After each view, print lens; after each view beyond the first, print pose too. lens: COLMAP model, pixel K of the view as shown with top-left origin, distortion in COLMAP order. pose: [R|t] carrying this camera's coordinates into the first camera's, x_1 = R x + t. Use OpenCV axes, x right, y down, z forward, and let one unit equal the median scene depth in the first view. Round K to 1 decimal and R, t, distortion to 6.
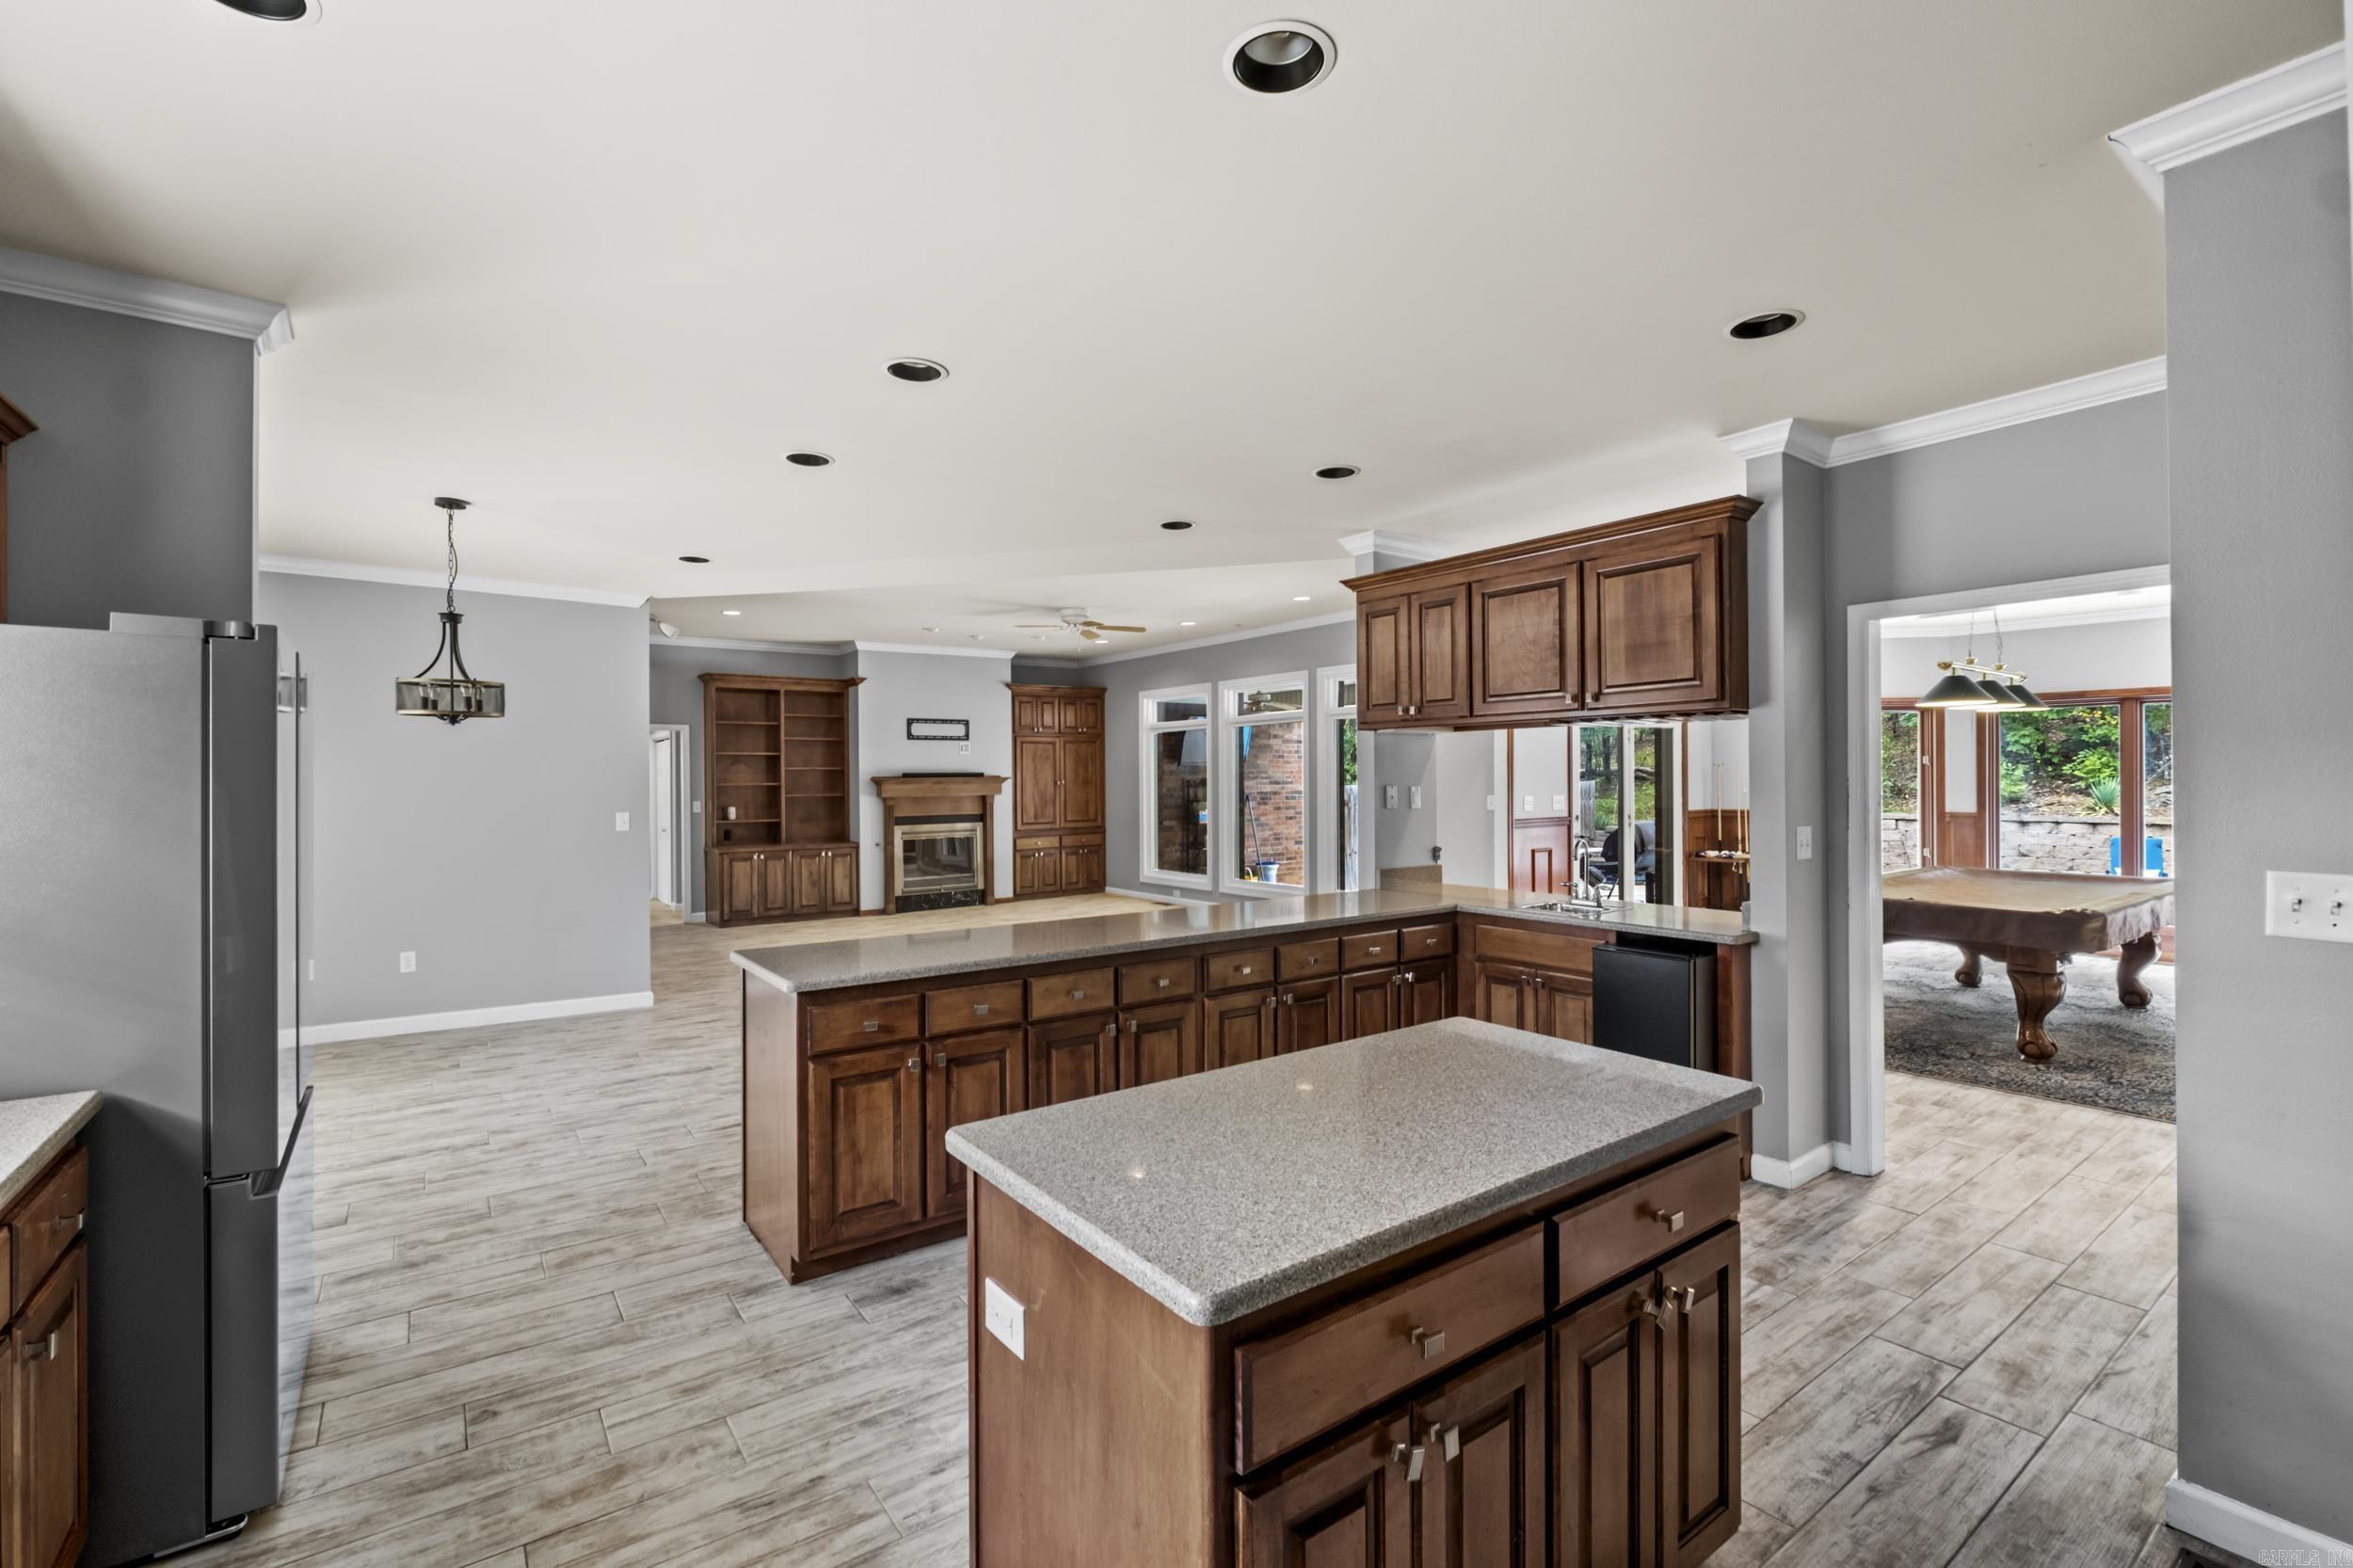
lens RADIAL K [[1037.2, 0, 1170.3], [0, 1037.2, 784.5], [0, 0, 1]] dist [-0.008386, -0.000892]
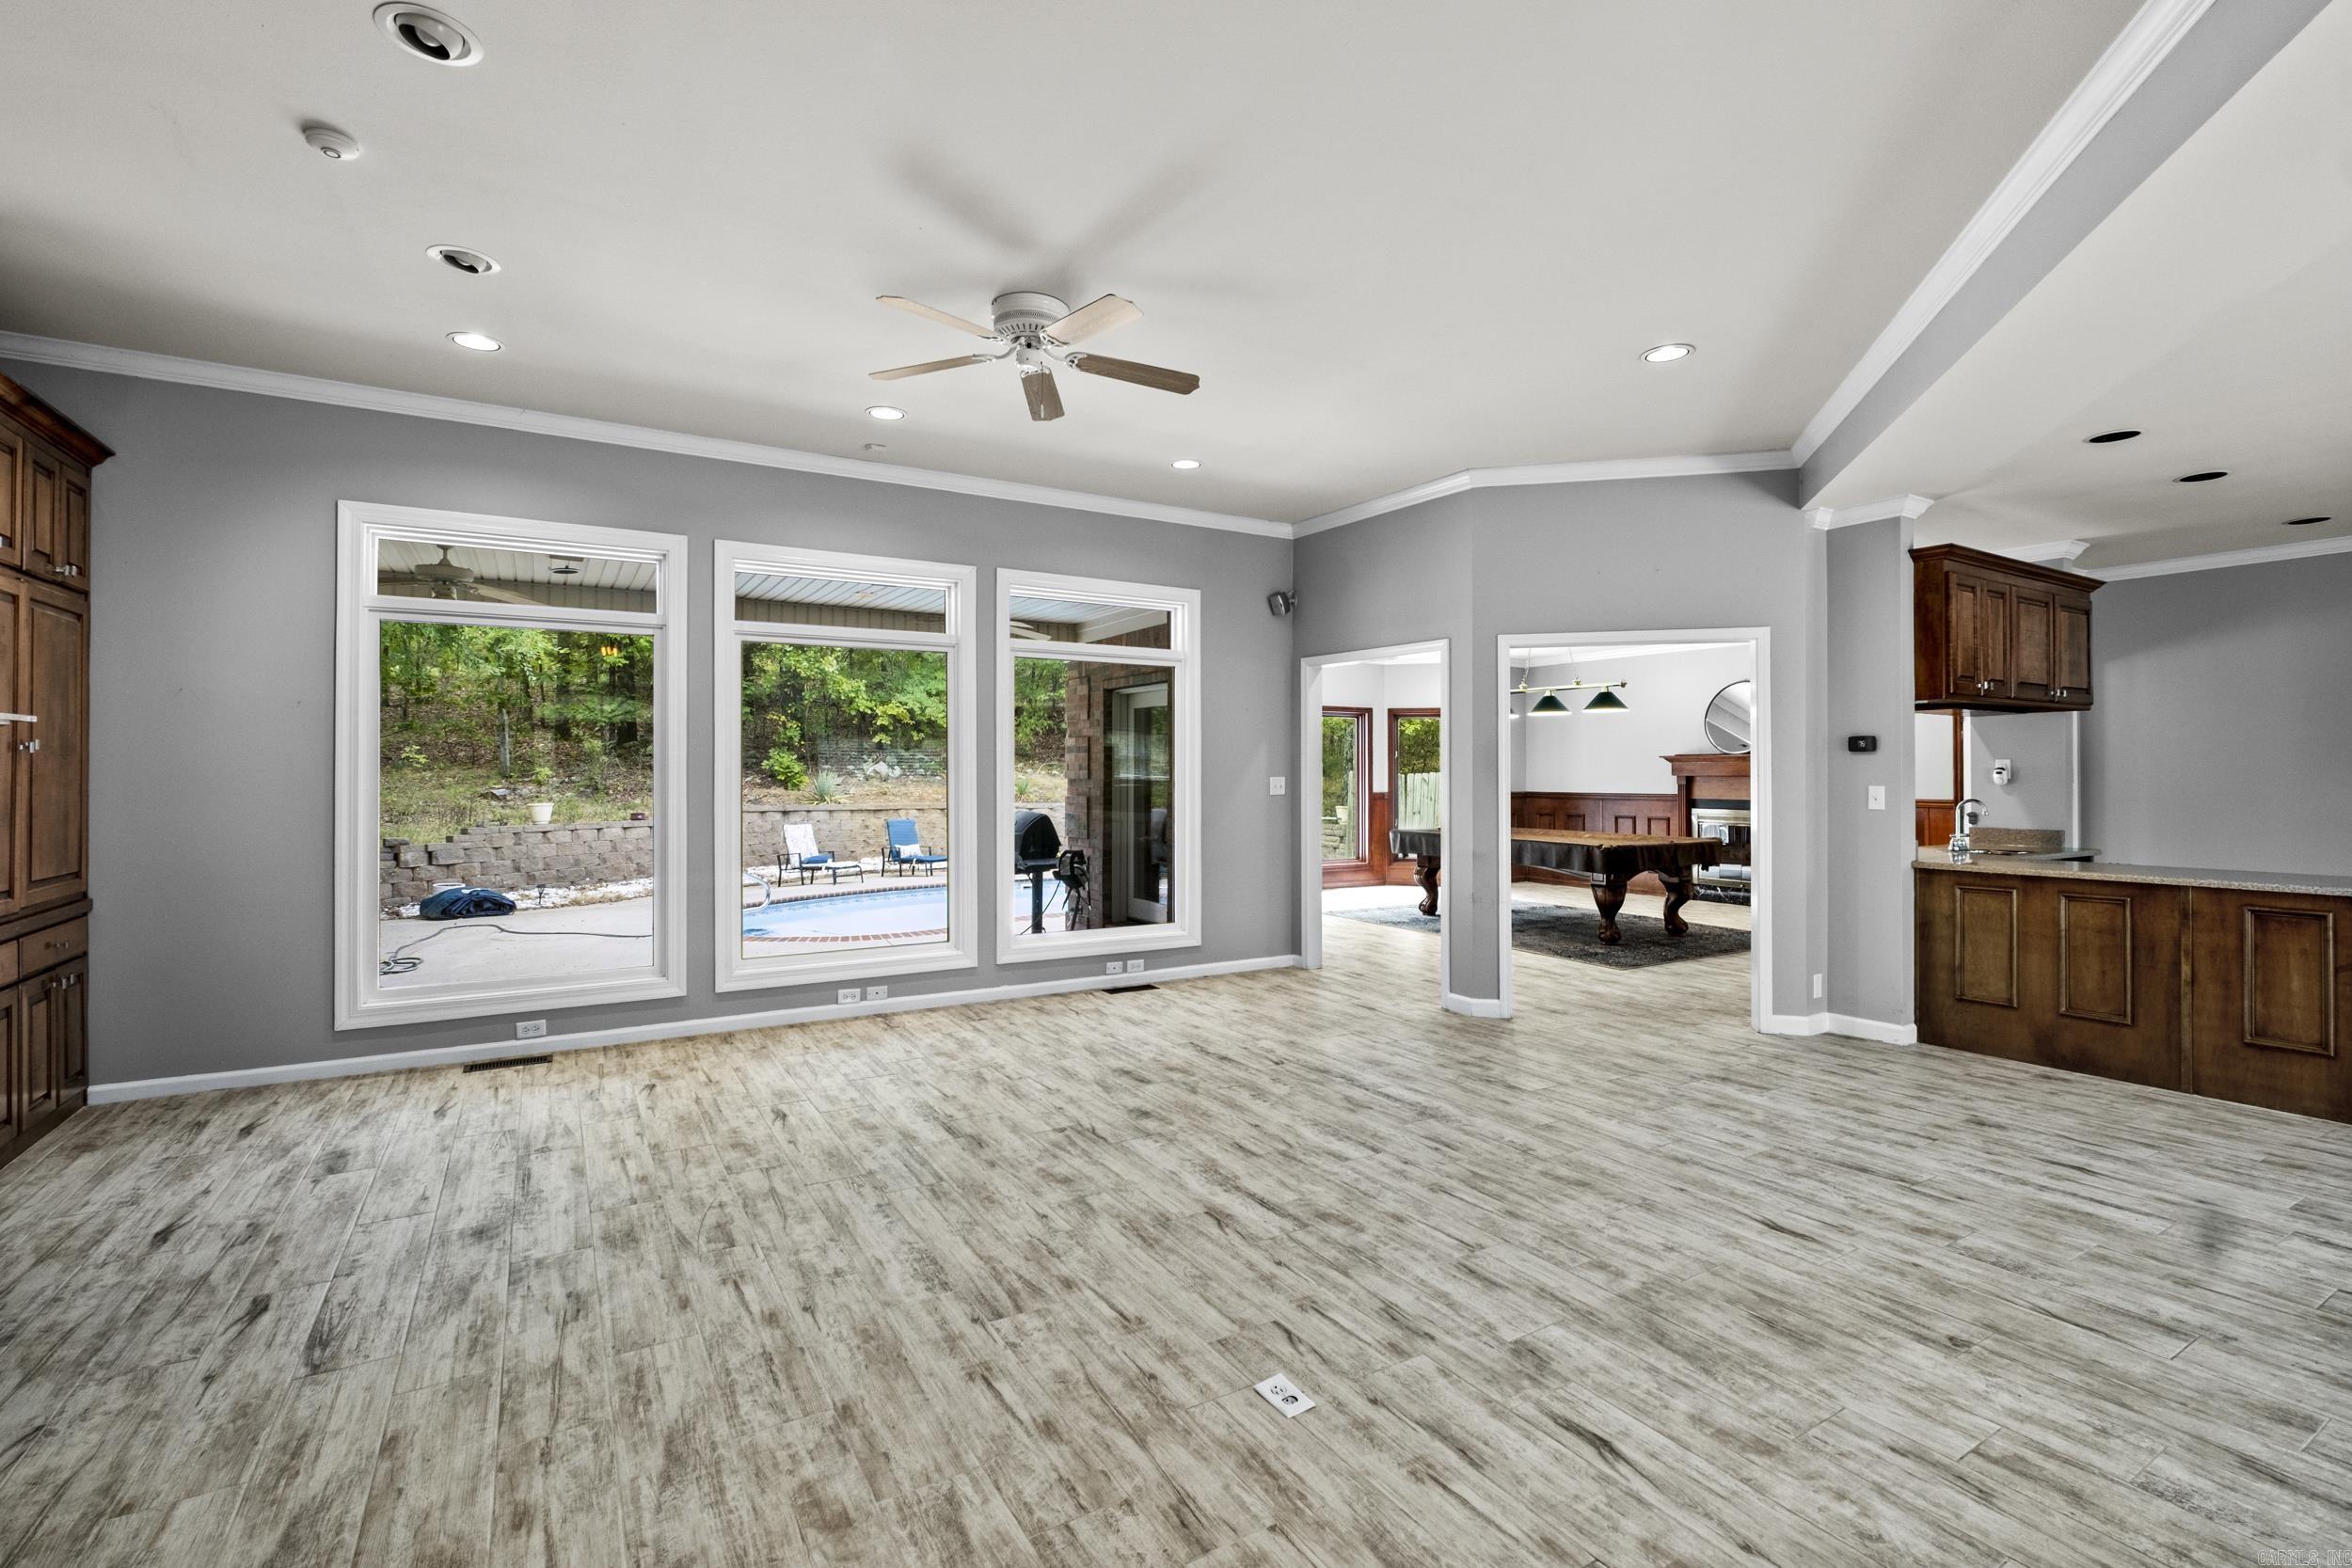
lens RADIAL K [[1036.7, 0, 1167.0], [0, 1036.7, 790.0], [0, 0, 1]] dist [-0.008386, -0.000892]
pose [[0.090521, -0.008373, 0.995859, -1.042845], [0.006056, 0.999951, 0.007857, 0.026239], [-0.995876, 0.005319, 0.090568, 1.978865]]
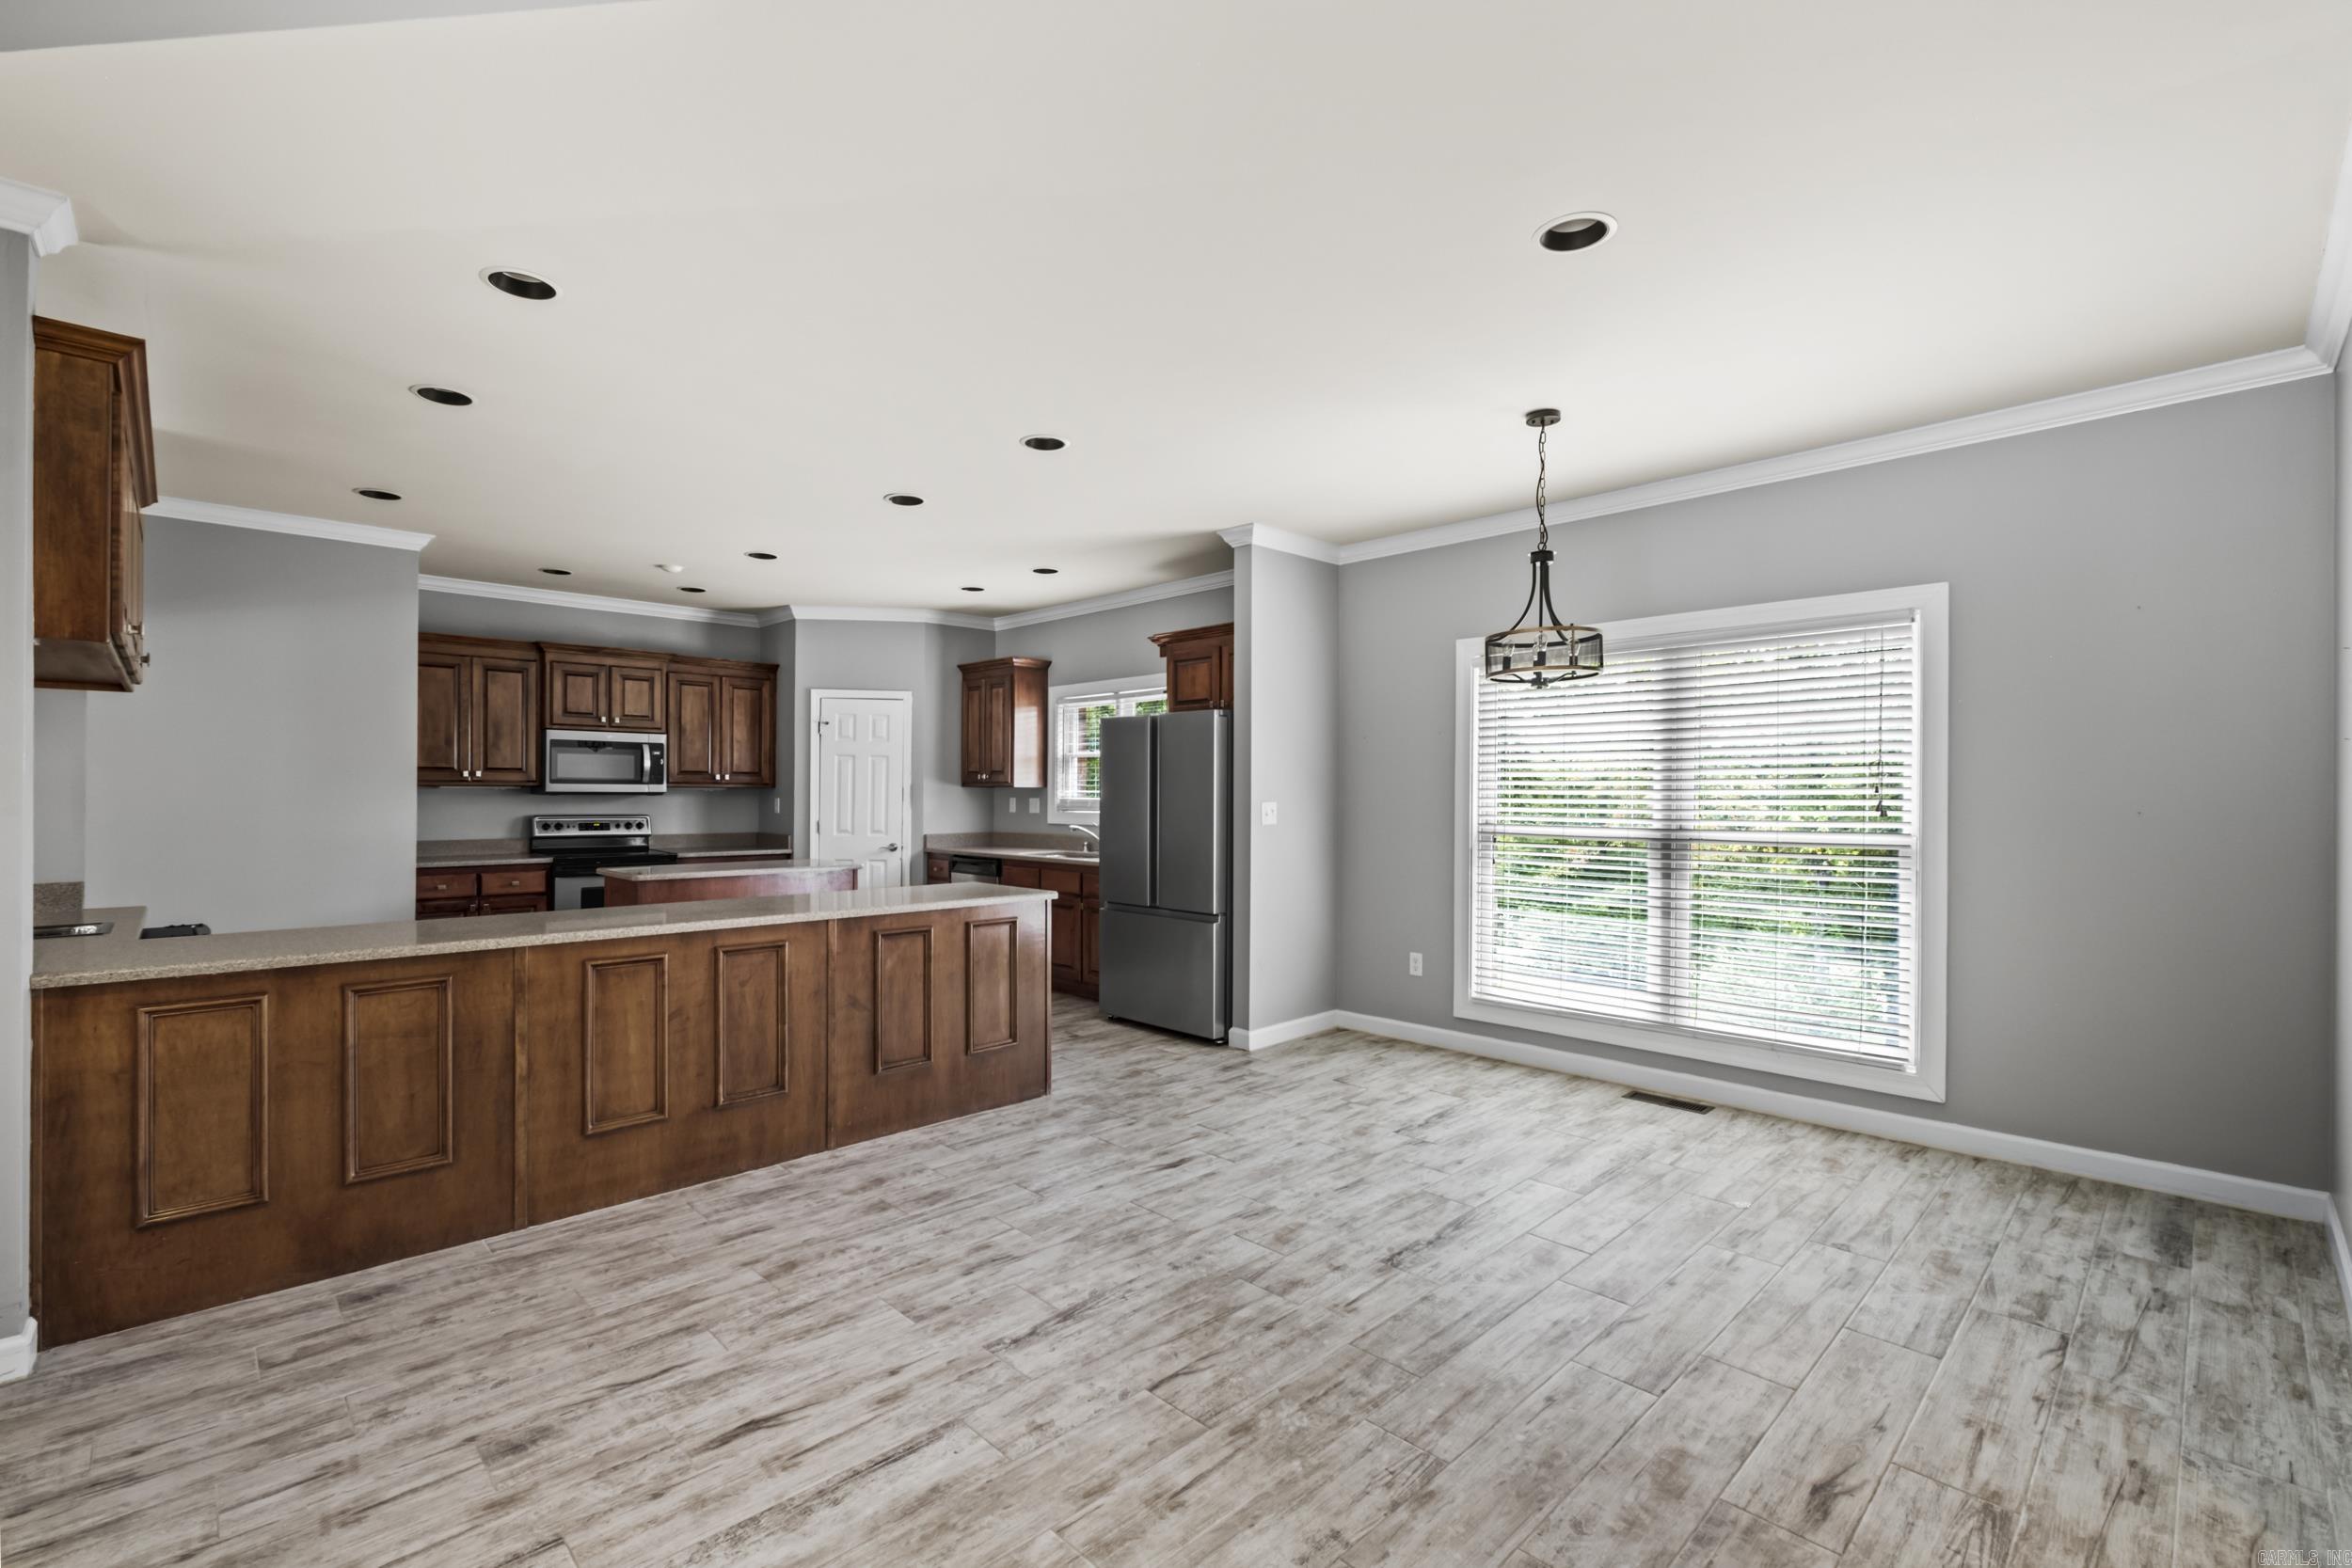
lens RADIAL K [[1036.7, 0, 1169.2], [0, 1036.7, 771.3], [0, 0, 1]] dist [-0.008386, -0.000892]
pose [[-0.989511, -0.000562, -0.144457, -0.297961], [0.001676, 0.999880, -0.015369, 0.021893], [0.144449, -0.015450, -0.989392, 1.873106]]
